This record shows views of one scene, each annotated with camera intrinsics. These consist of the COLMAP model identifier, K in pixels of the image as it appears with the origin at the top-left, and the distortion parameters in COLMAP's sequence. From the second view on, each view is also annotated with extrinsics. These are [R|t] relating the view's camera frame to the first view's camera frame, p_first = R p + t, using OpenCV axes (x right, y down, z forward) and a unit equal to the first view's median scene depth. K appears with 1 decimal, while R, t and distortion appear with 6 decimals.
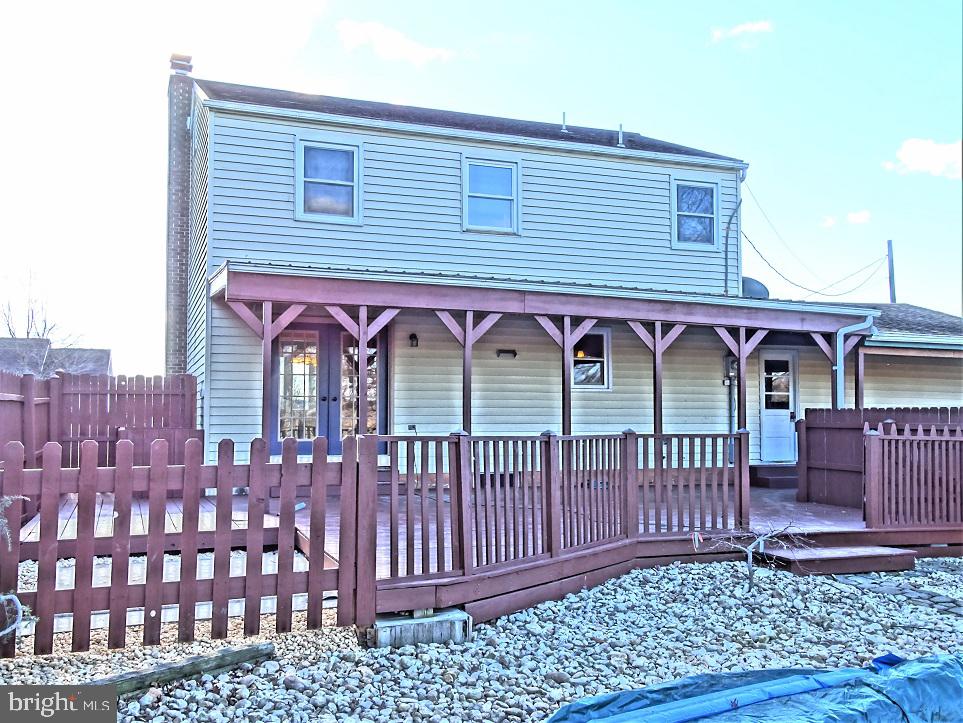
lens RADIAL K [[1005.0, 0, 480.4], [0, 1005.0, 362.5], [0, 0, 1]] dist [-0.015459, 0.000000]
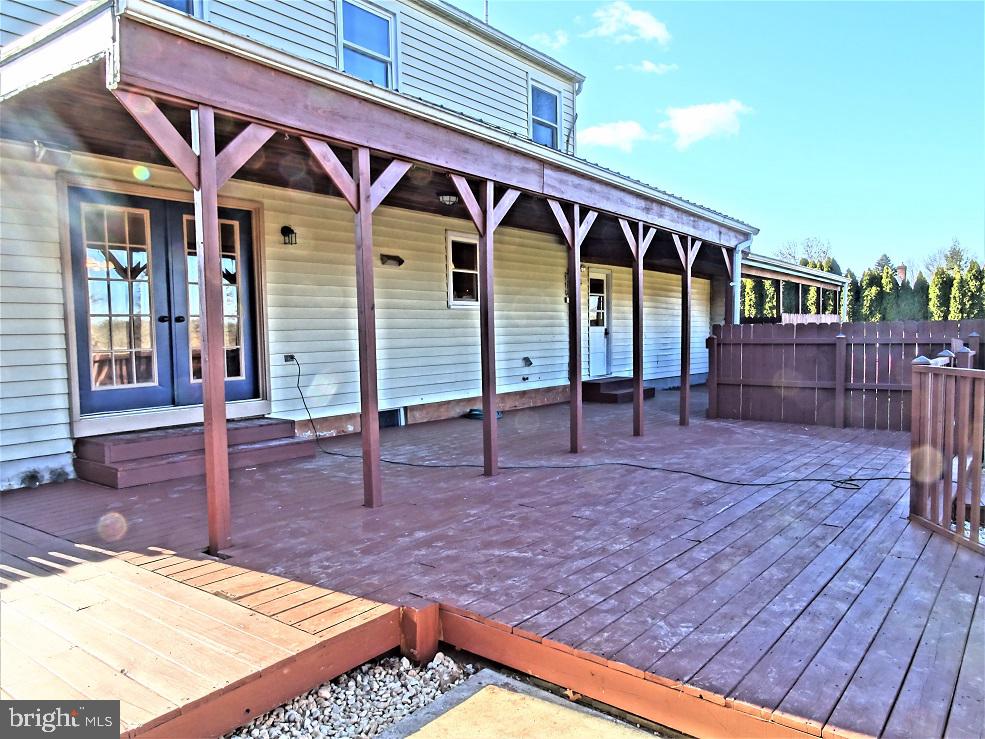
lens RADIAL K [[705.1, 0, 495.9], [0, 705.1, 372.4], [0, 0, 1]] dist [0.009307, -0.006055]
pose [[0.853135, -0.048116, 0.519467, -0.198994], [-0.009255, 0.994185, 0.107288, 0.018547], [-0.521609, -0.096339, 0.847728, 0.474887]]
